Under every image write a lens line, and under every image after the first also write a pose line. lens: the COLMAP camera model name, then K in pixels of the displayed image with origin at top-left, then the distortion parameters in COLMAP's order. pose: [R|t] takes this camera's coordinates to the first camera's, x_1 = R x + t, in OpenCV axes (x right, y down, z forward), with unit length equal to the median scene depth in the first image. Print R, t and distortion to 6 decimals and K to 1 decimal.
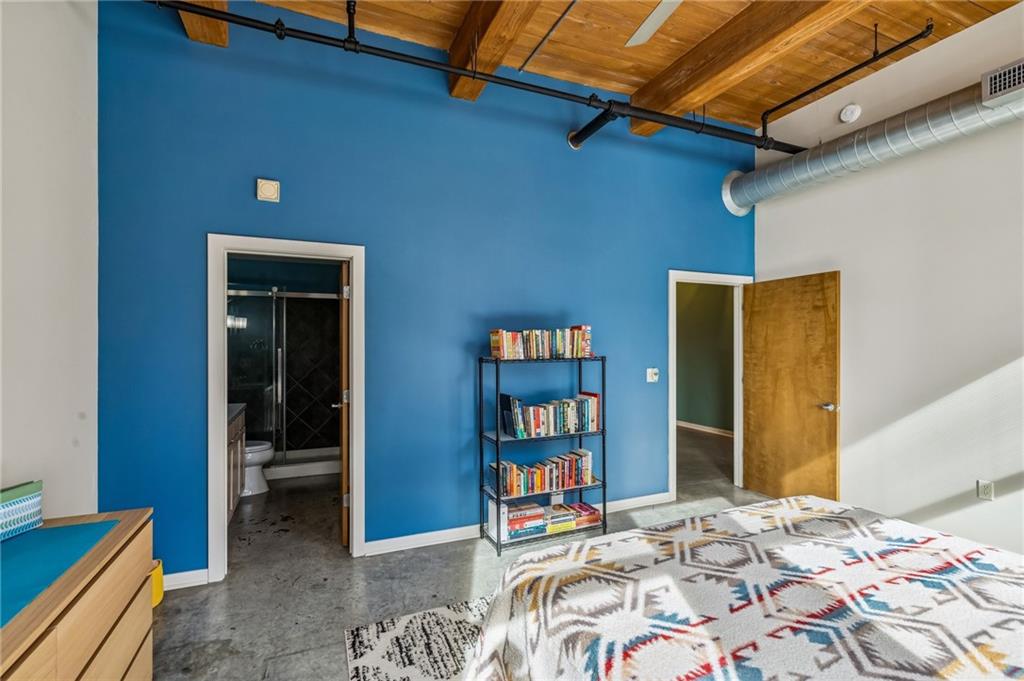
lens RADIAL K [[456.1, 0, 500.1], [0, 456.1, 340.1], [0, 0, 1]] dist [0.000875, -0.000247]
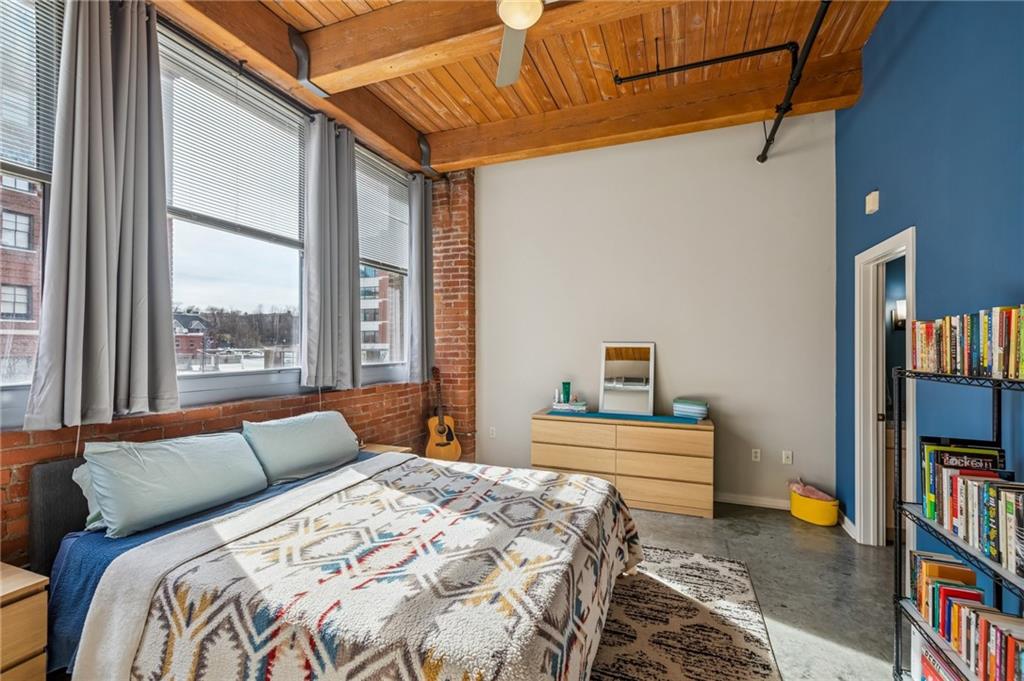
lens RADIAL K [[448.6, 0, 499.6], [0, 448.6, 340.0], [0, 0, 1]] dist [-0.002407, -0.000082]
pose [[-0.699019, -0.011029, -0.715018, 1.432985], [0.002915, 0.999829, -0.018272, 0.020192], [0.715097, -0.014857, -0.698867, 1.853235]]
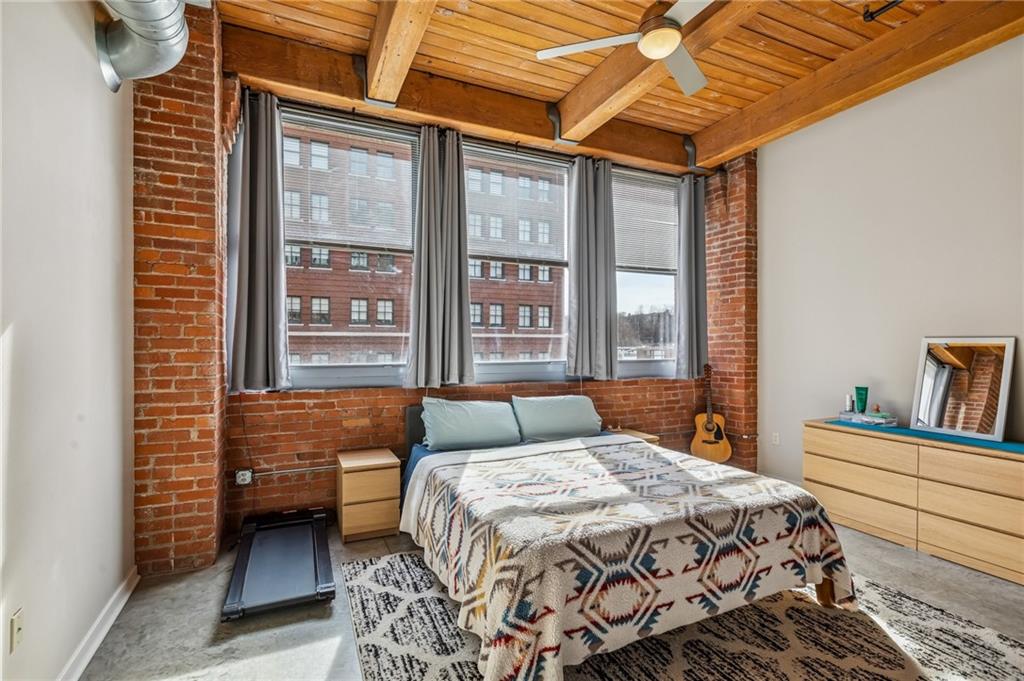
lens RADIAL K [[463.2, 0, 512.0], [0, 463.2, 340.5], [0, 0, 1]] dist [0.002847, 0.000319]
pose [[-0.999419, 0.001108, -0.034057, 1.023267], [0.001619, 0.999886, -0.014981, 0.029092], [0.034036, -0.015027, -0.999308, 2.449614]]
